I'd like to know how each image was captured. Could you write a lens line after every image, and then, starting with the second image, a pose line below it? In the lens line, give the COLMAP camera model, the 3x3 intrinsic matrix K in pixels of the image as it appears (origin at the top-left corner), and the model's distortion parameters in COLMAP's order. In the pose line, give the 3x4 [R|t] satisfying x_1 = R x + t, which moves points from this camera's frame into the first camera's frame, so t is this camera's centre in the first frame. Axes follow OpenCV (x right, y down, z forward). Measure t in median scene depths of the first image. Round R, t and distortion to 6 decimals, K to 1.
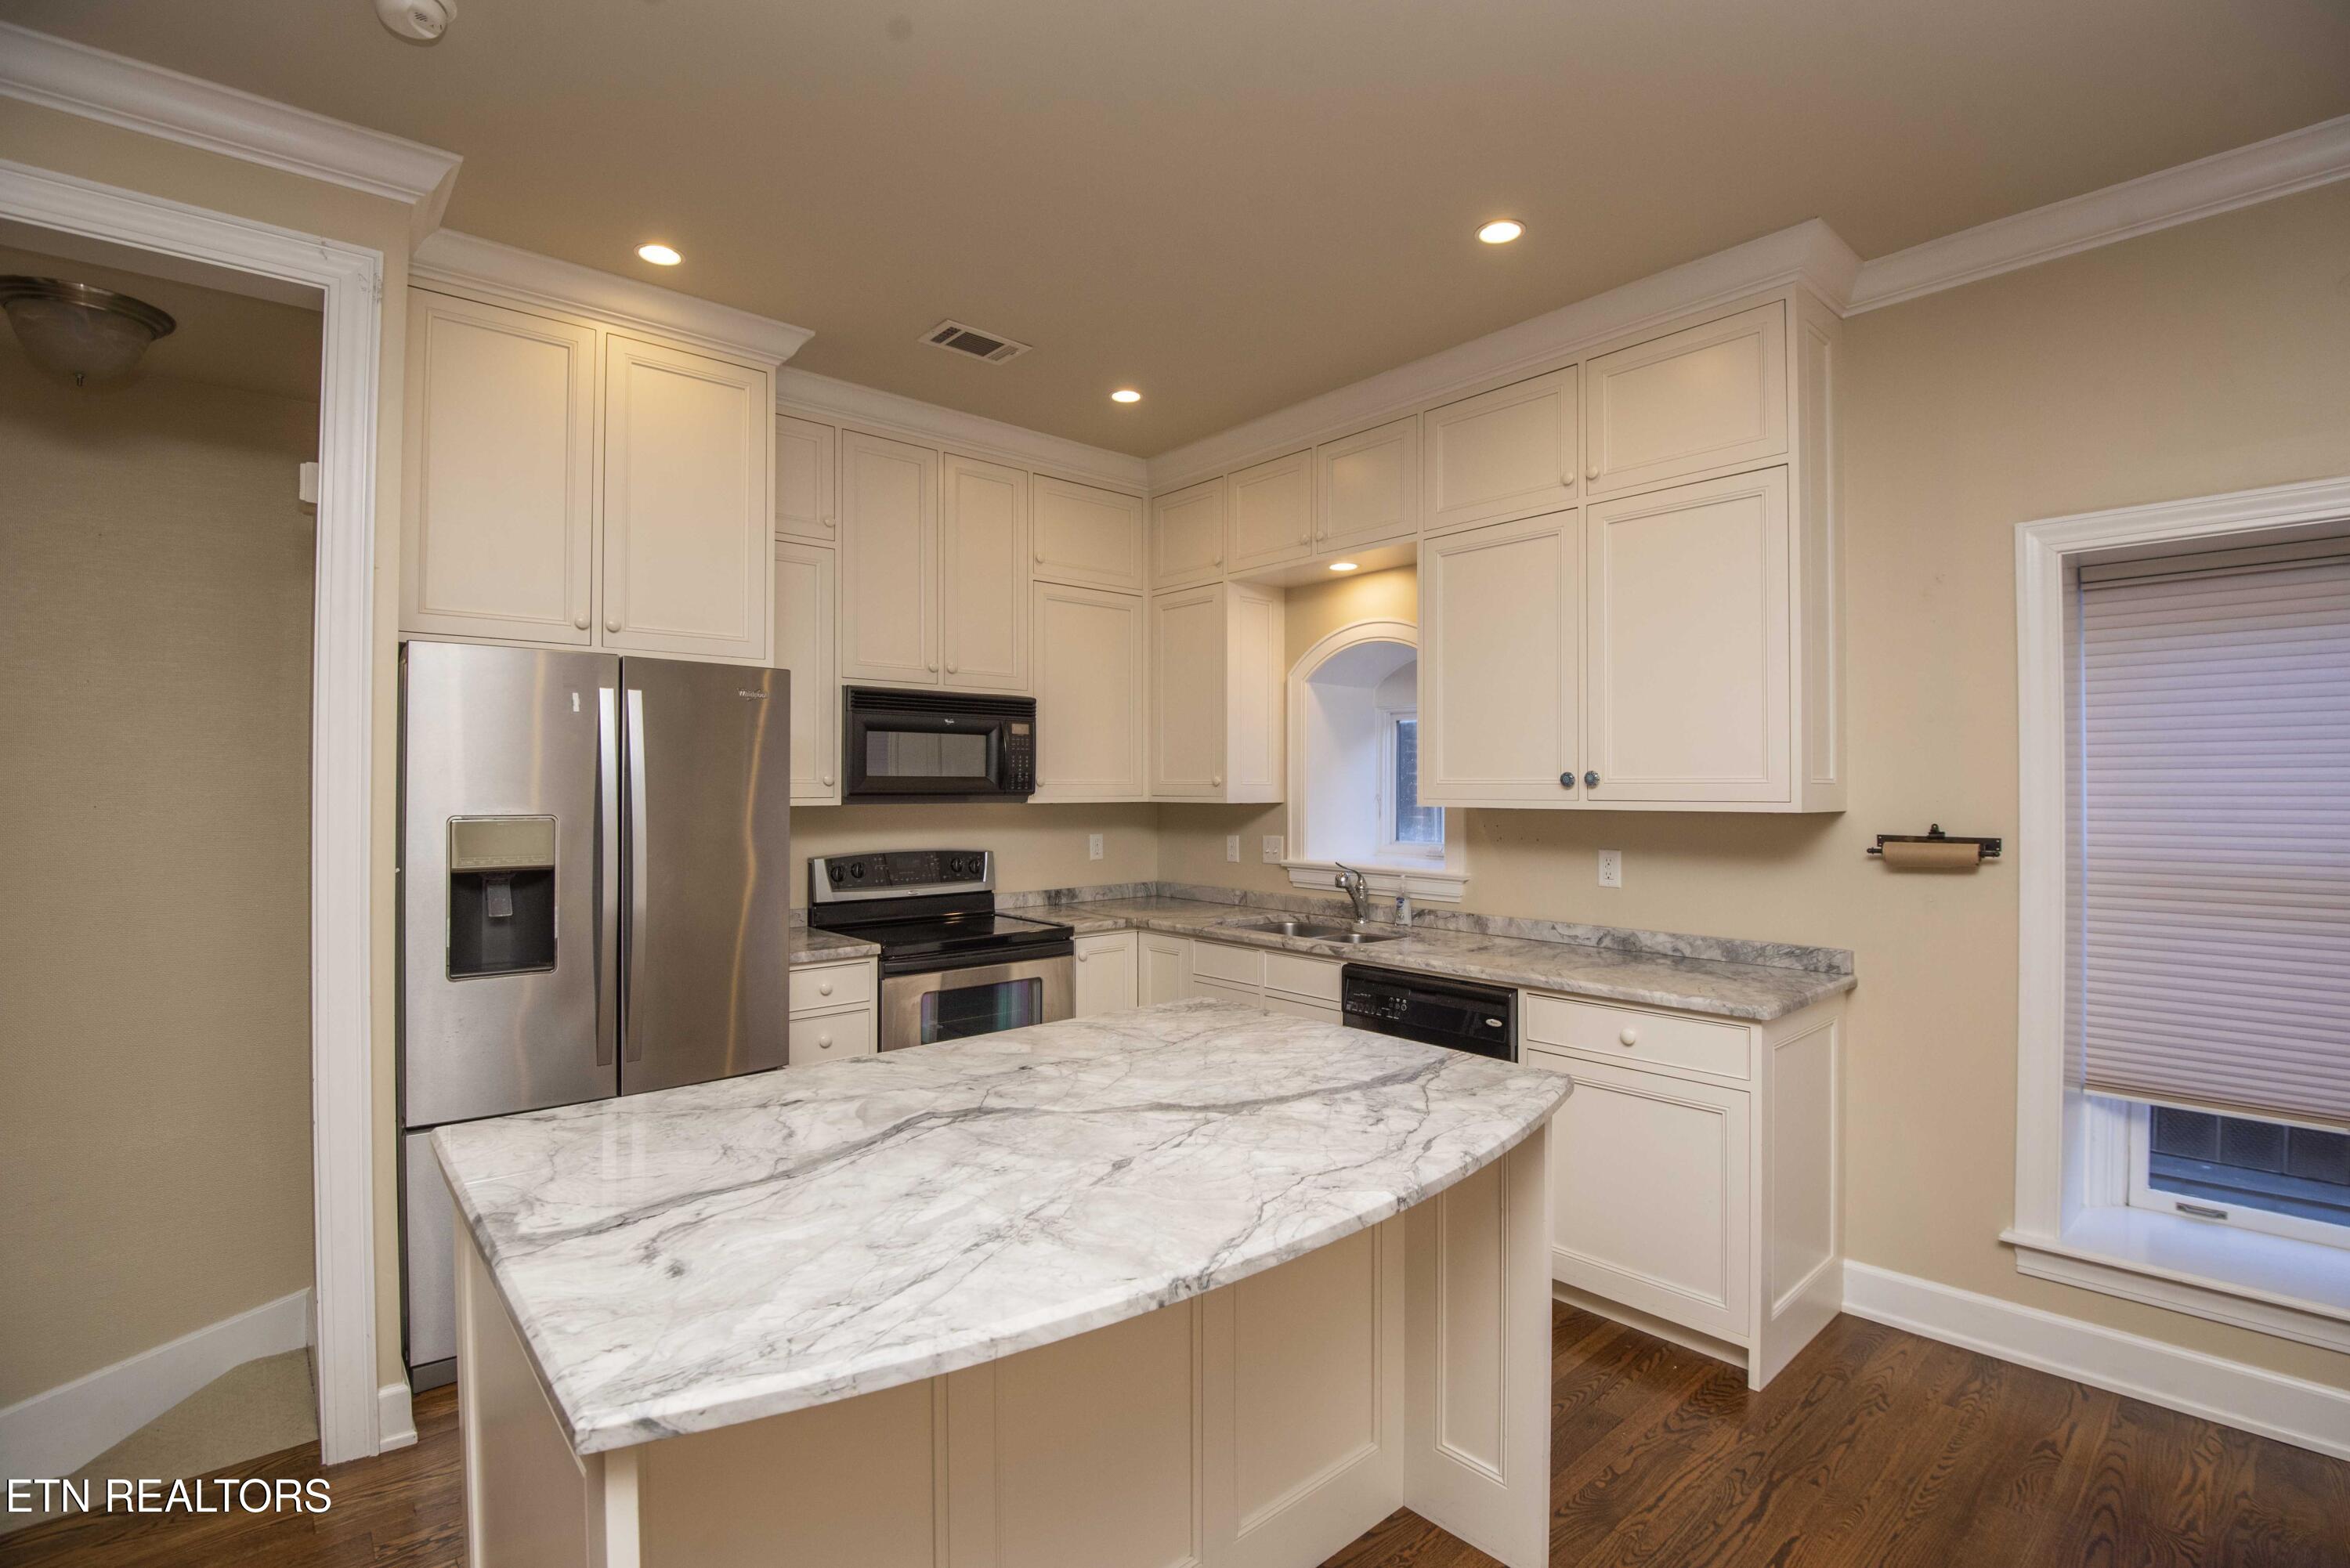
lens RADIAL K [[1068.9, 0, 1186.2], [0, 1068.9, 772.7], [0, 0, 1]] dist [-0.018439, -0.012557]
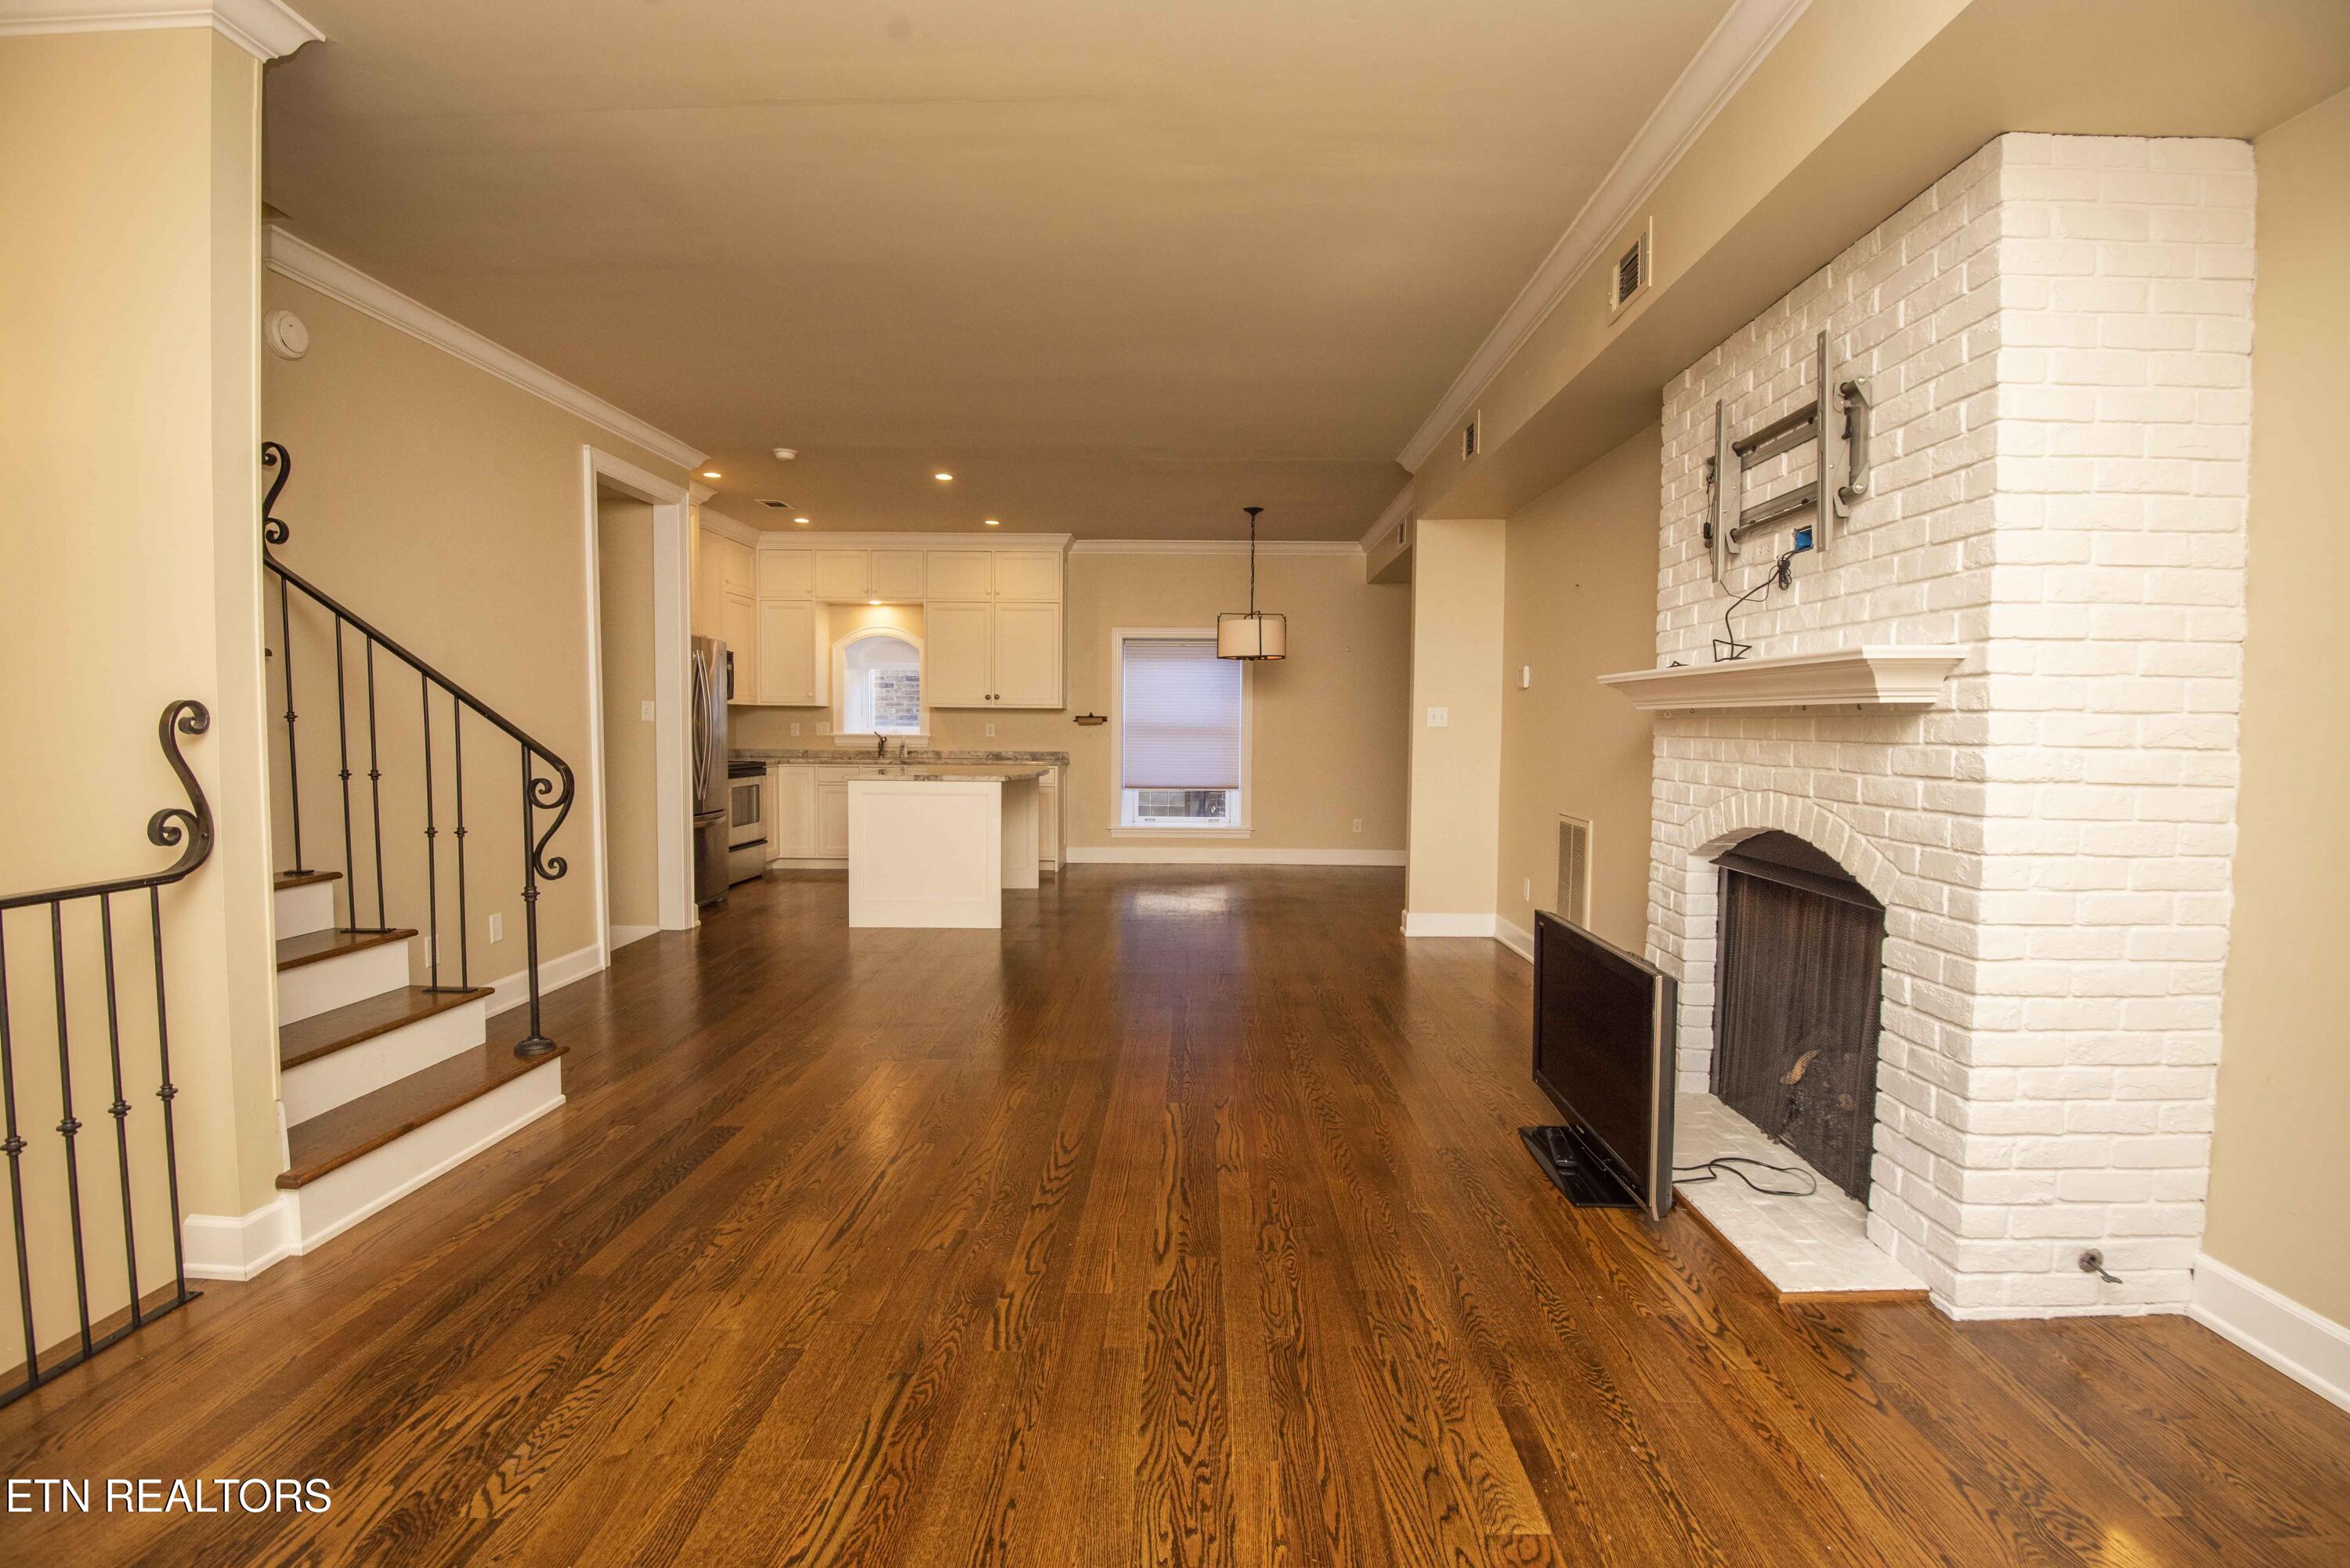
lens RADIAL K [[1068.9, 0, 1189.0], [0, 1068.9, 781.3], [0, 0, 1]] dist [-0.018439, -0.012557]
pose [[0.671988, -0.034671, 0.739750, -1.484367], [-0.018779, 0.997785, 0.063823, 0.041124], [-0.740324, -0.056780, 0.669848, -1.409185]]
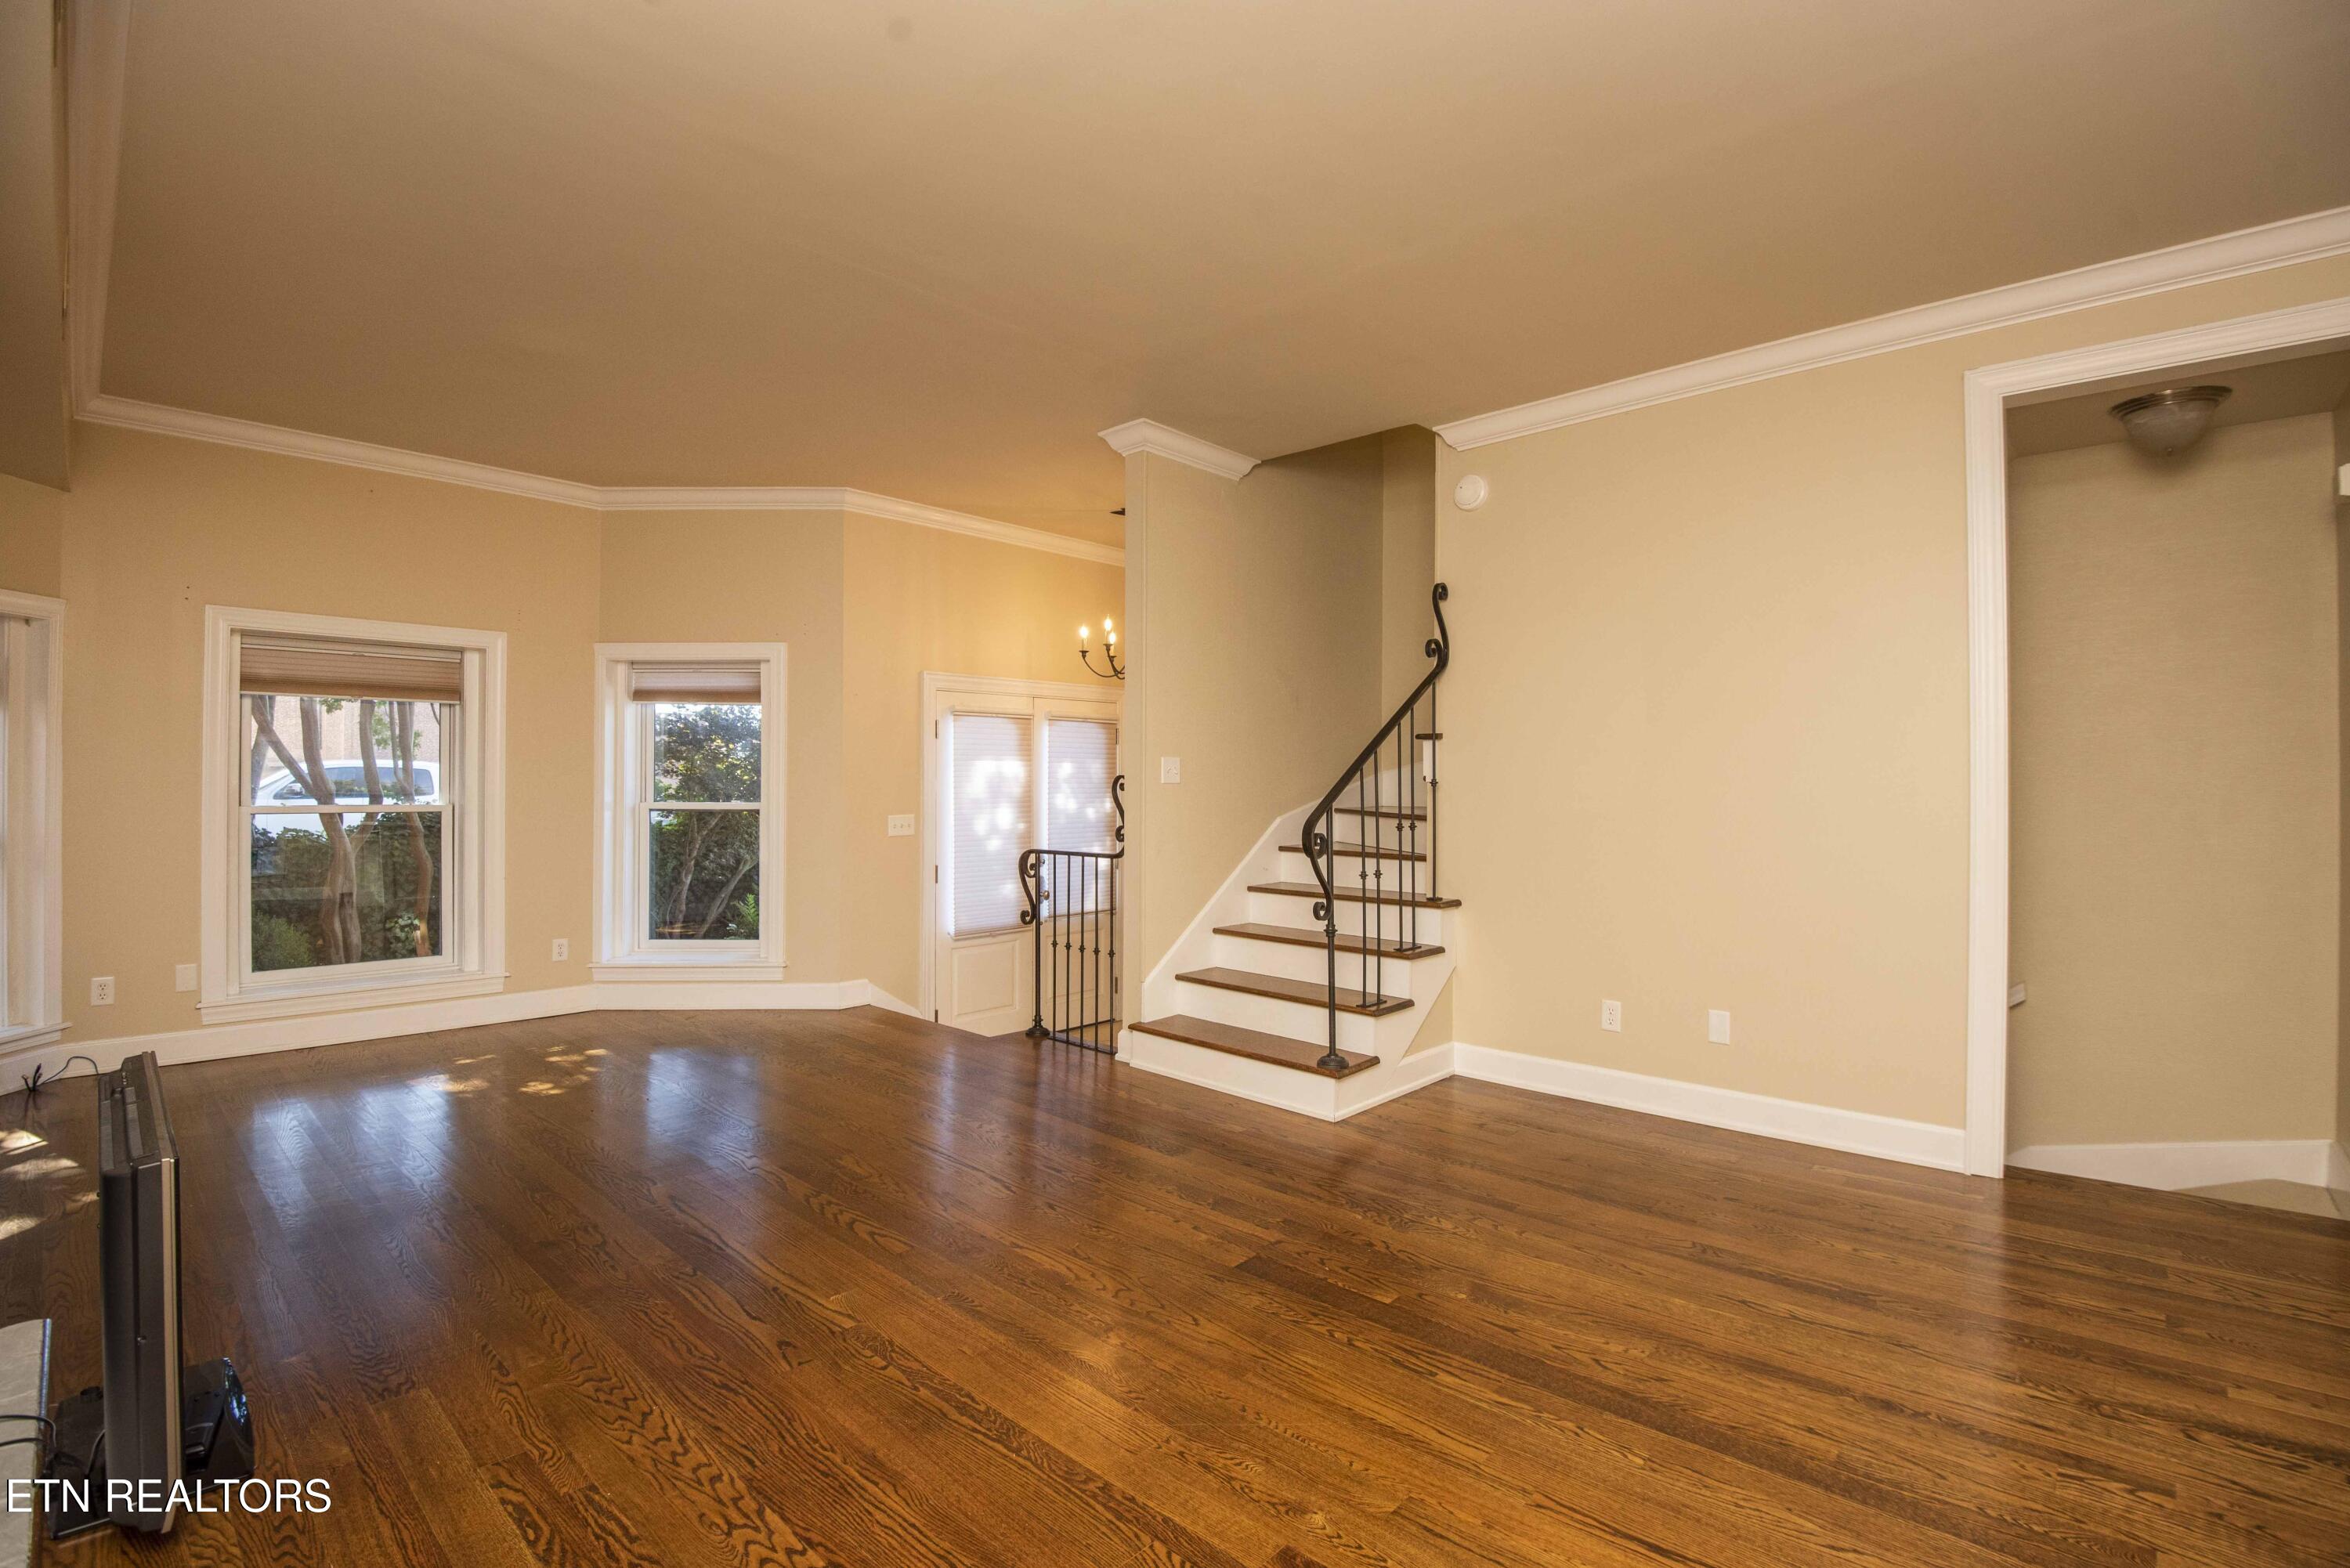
lens RADIAL K [[1068.9, 0, 1183.7], [0, 1068.9, 776.5], [0, 0, 1]] dist [-0.018439, -0.012557]
pose [[0.094712, -0.003429, -0.995499, 0.204784], [0.014157, 0.999898, -0.002097, 0.053125], [0.995404, -0.013894, 0.094751, -0.442430]]
